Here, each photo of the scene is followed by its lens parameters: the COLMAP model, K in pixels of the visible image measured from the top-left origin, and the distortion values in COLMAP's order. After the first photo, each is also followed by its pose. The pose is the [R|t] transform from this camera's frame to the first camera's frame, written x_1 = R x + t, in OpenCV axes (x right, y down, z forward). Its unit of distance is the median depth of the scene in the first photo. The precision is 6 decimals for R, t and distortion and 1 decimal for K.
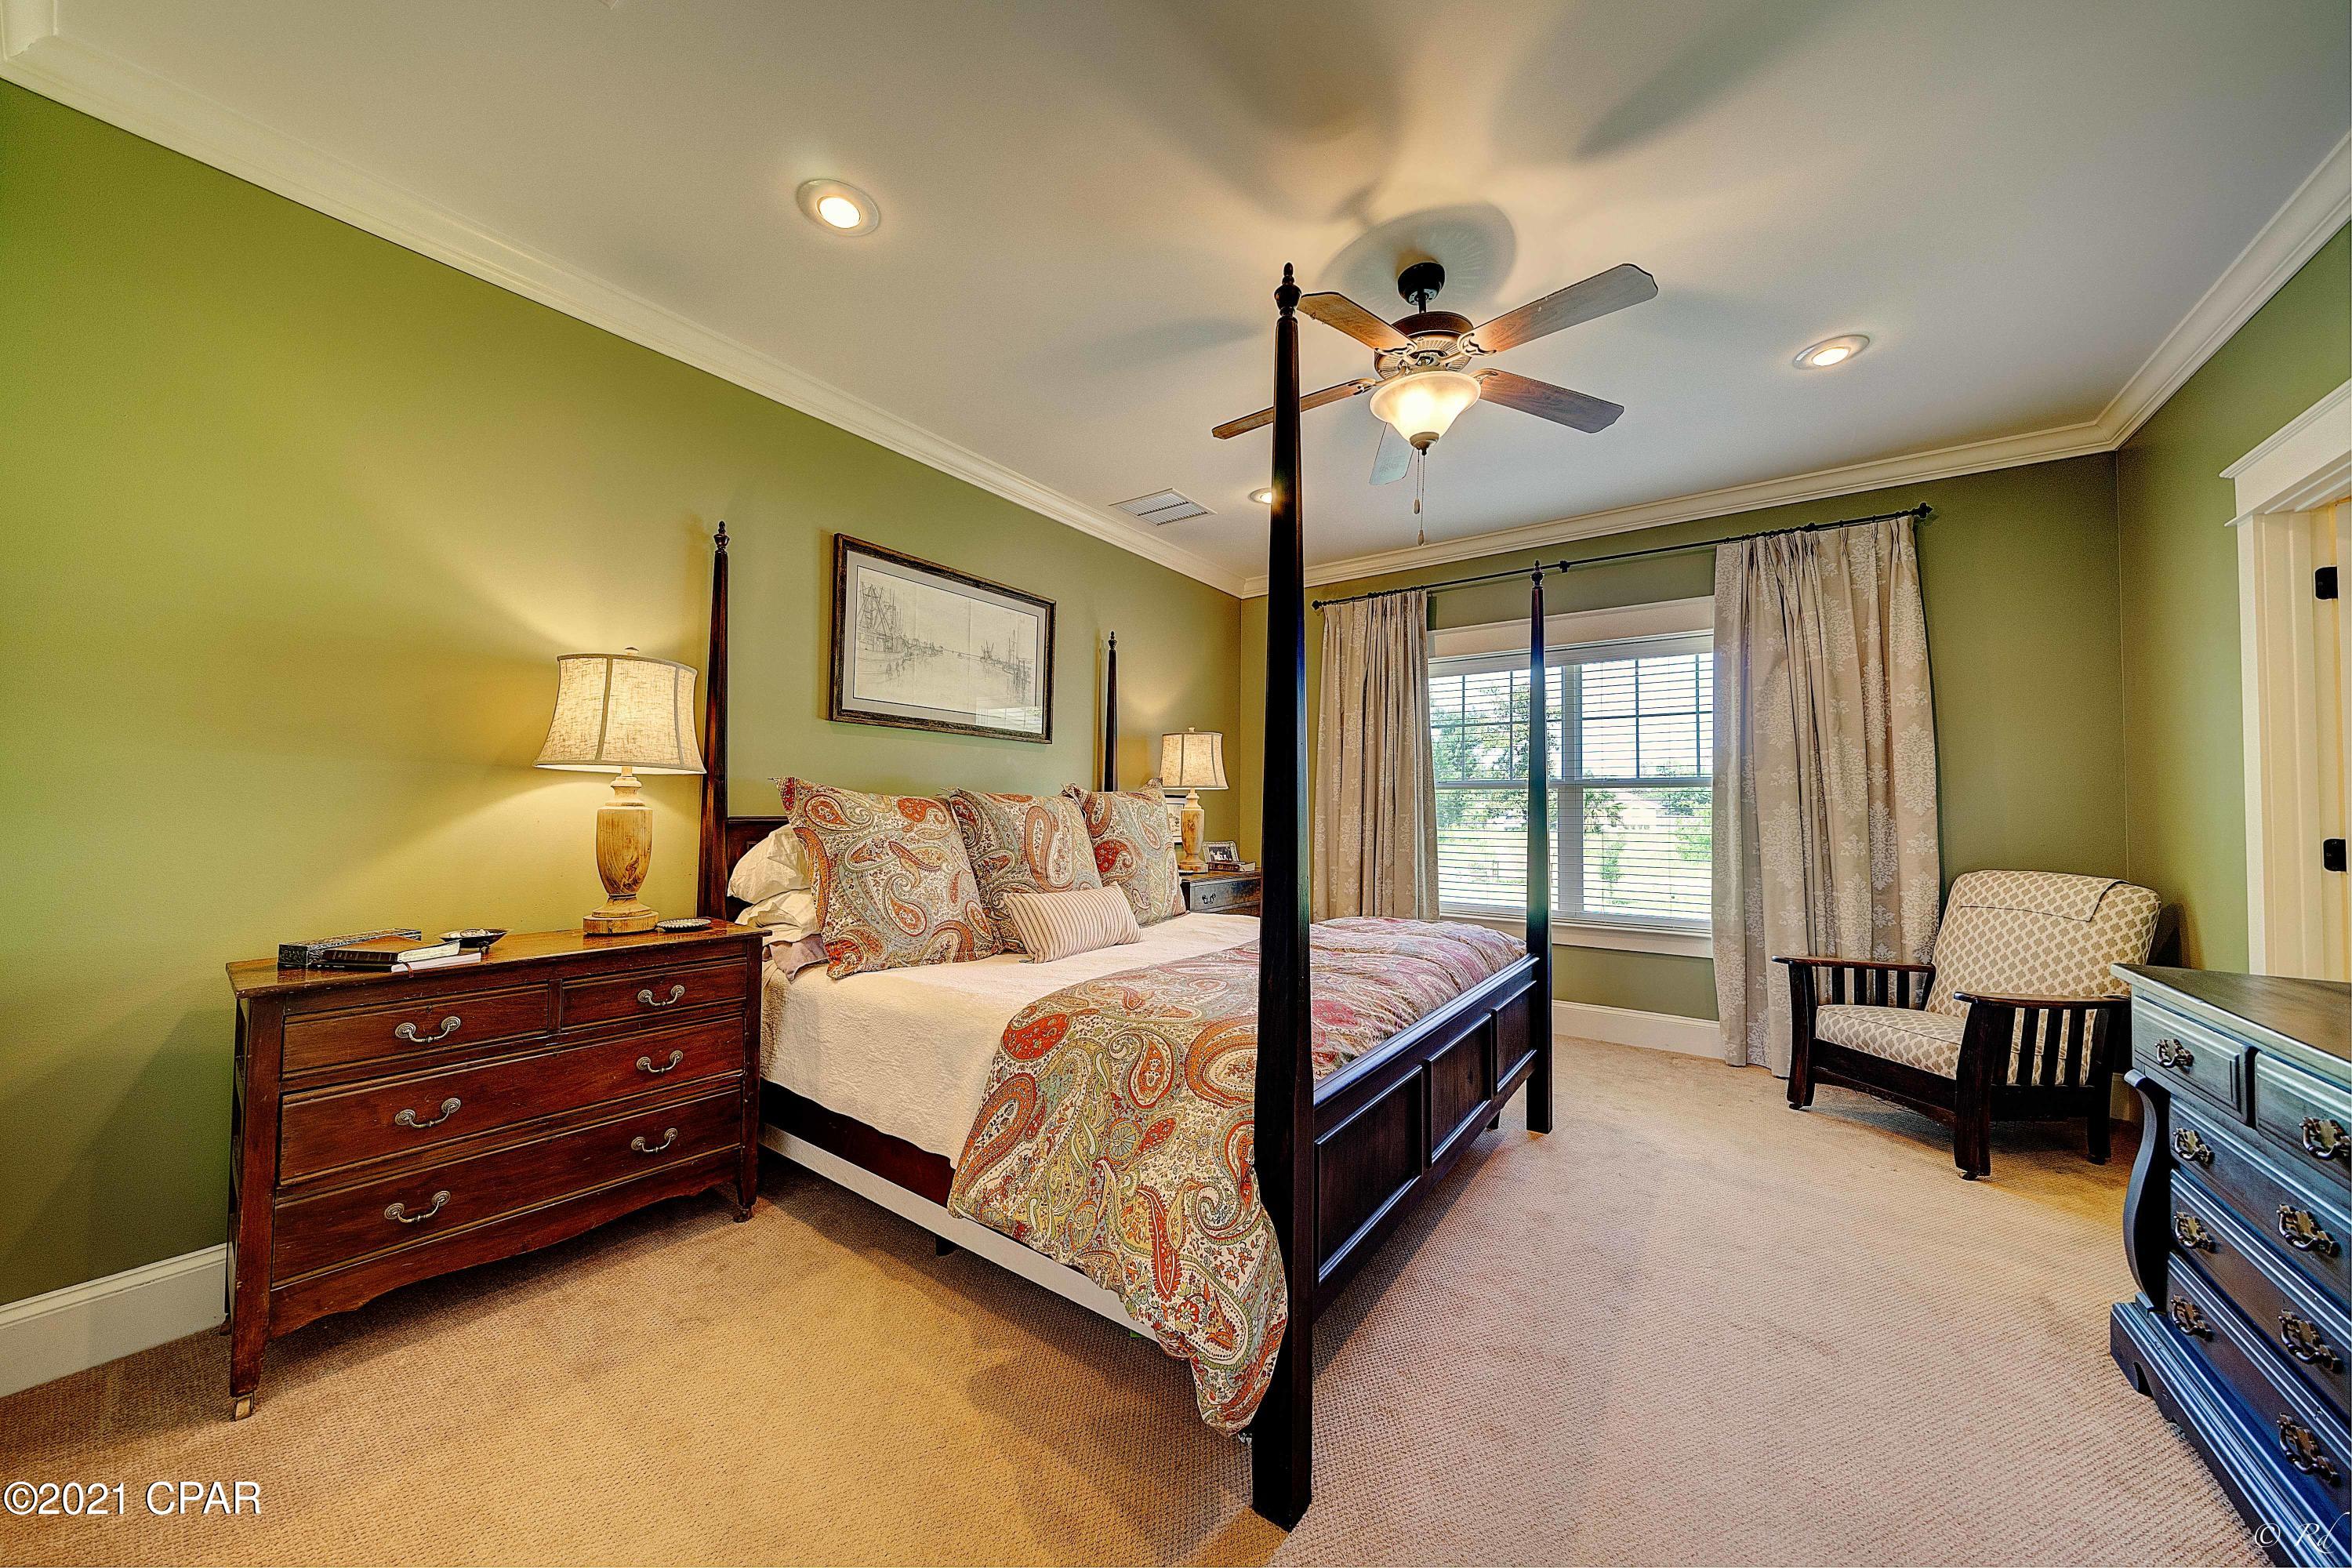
lens RADIAL K [[801.2, 0, 1173.6], [0, 801.2, 787.2], [0, 0, 1]] dist [-0.004308, -0.000248]
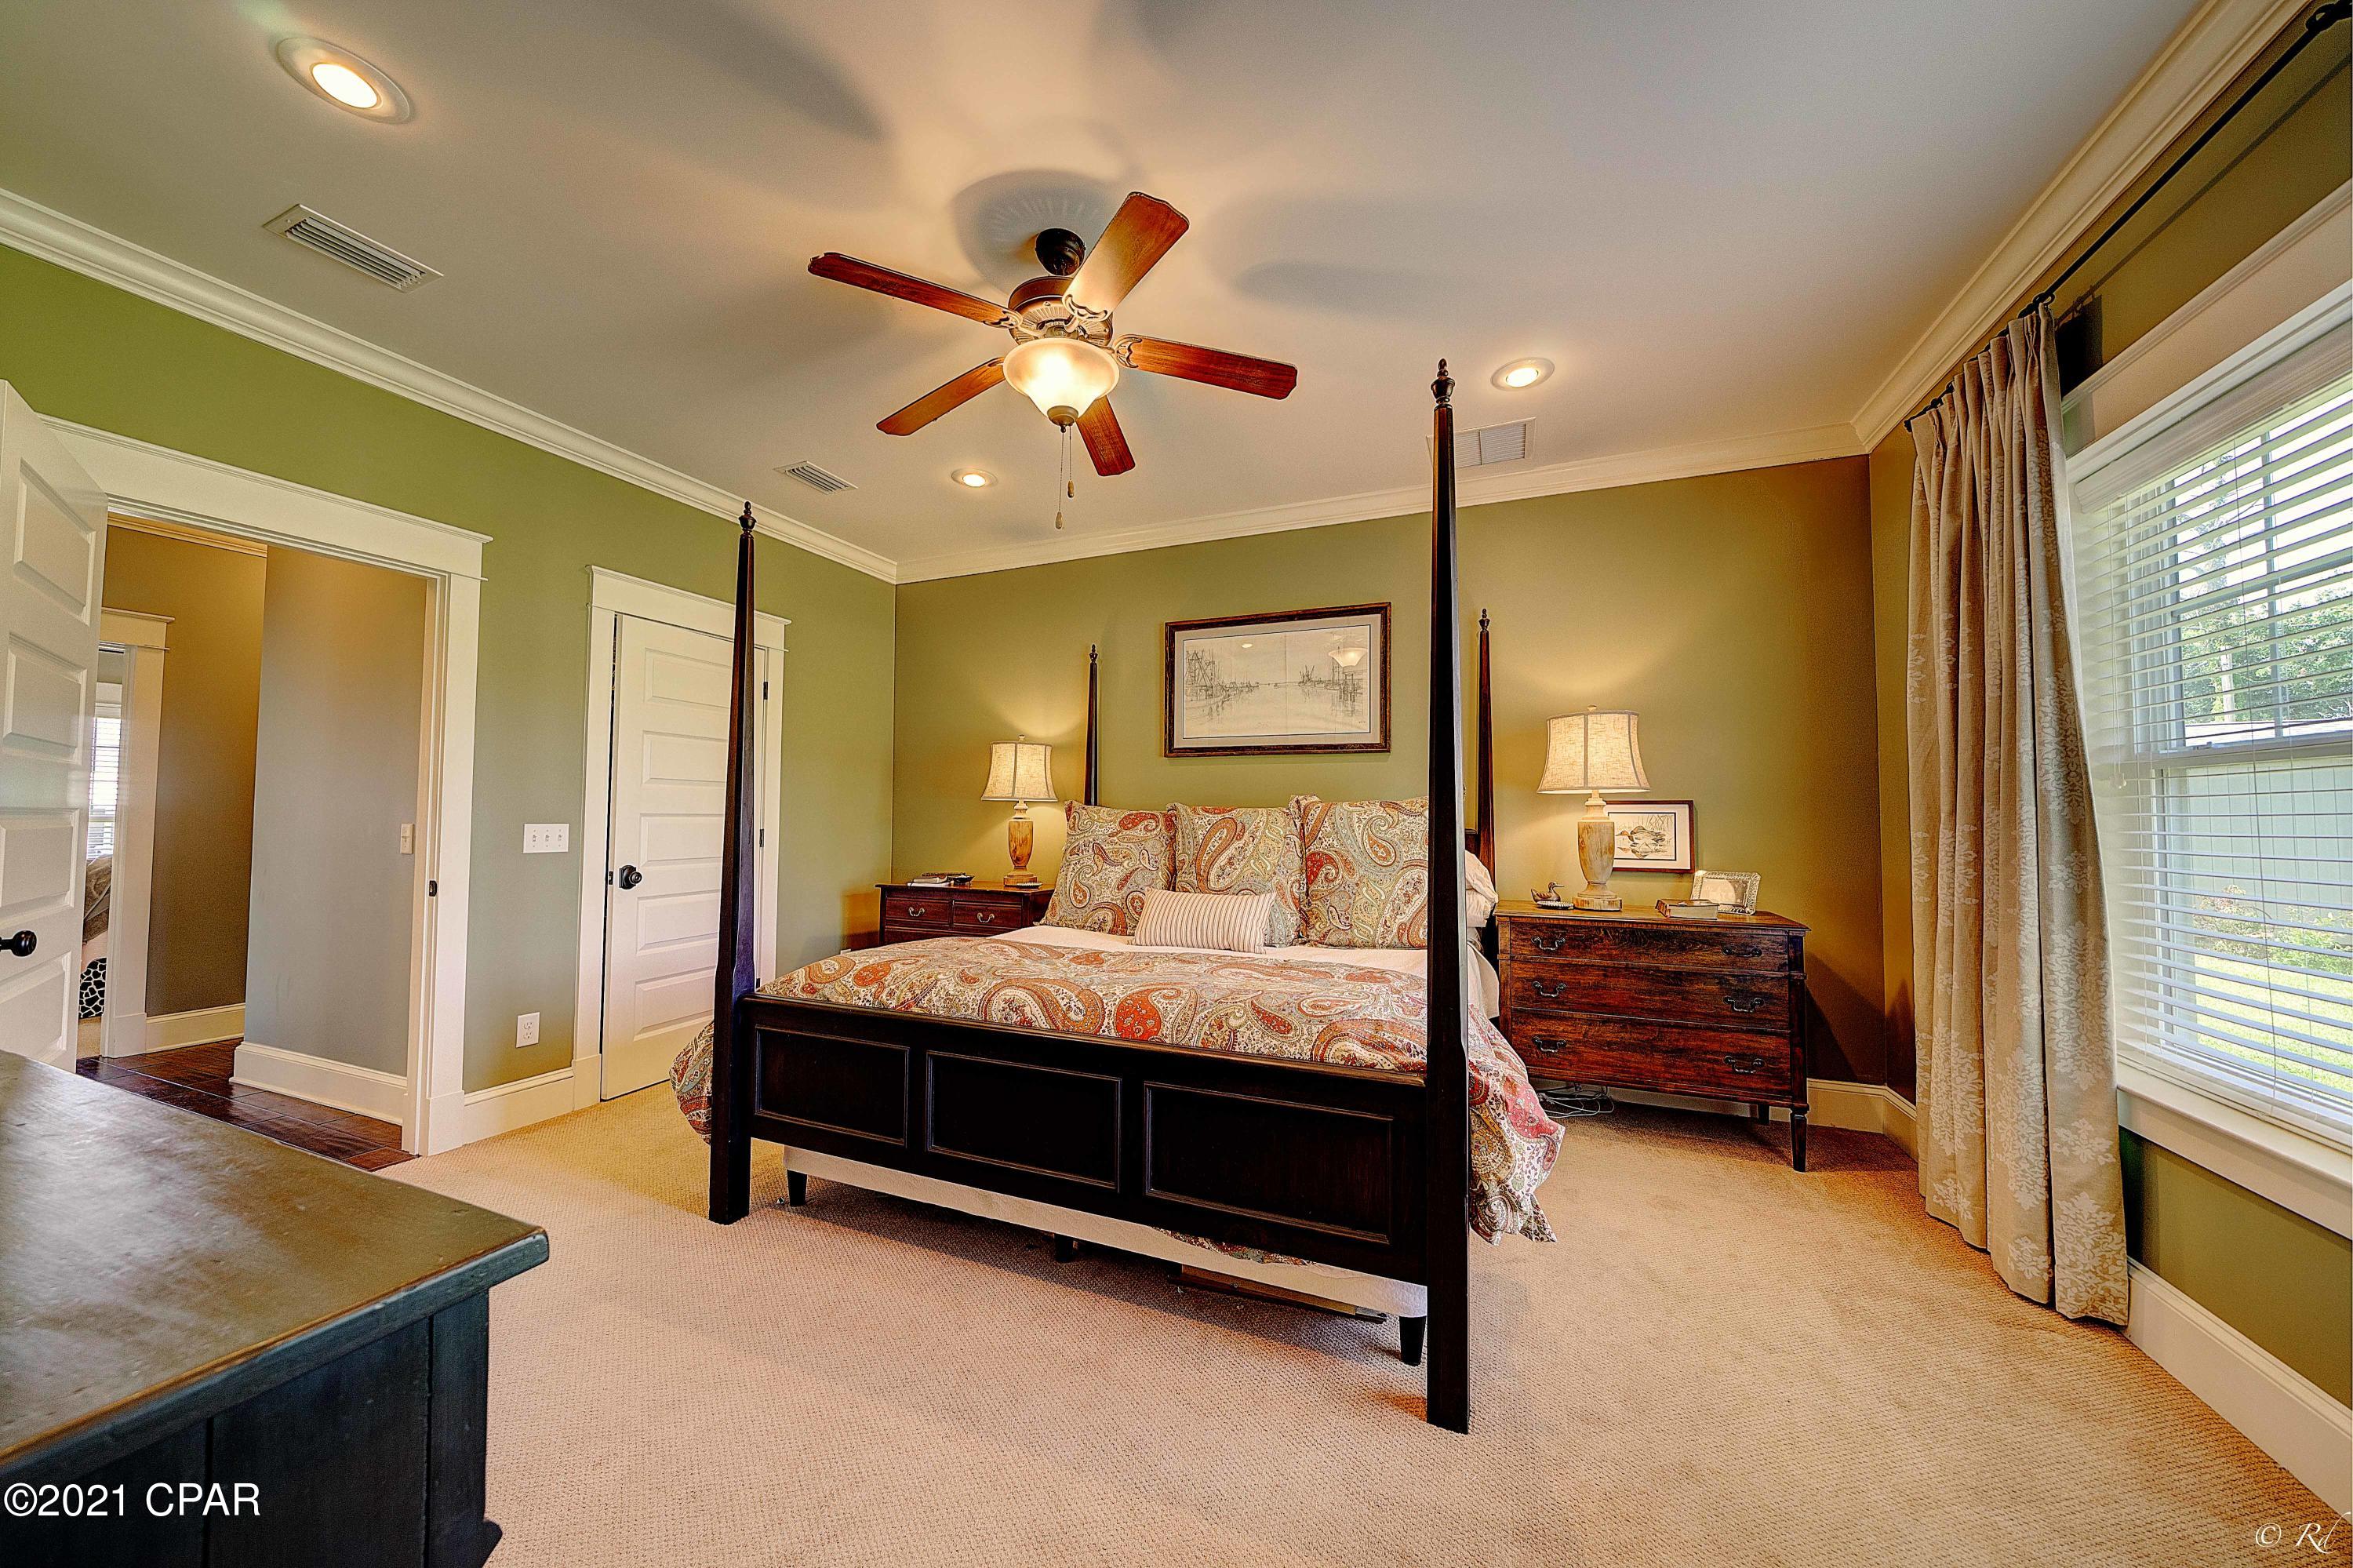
lens RADIAL K [[801.6, 0, 1174.1], [0, 801.6, 787.2], [0, 0, 1]] dist [-0.004308, -0.000248]
pose [[0.230167, -0.047295, -0.972001, 0.894634], [0.024537, 0.998783, -0.042787, 0.027550], [0.972842, -0.014002, 0.231047, 0.665696]]
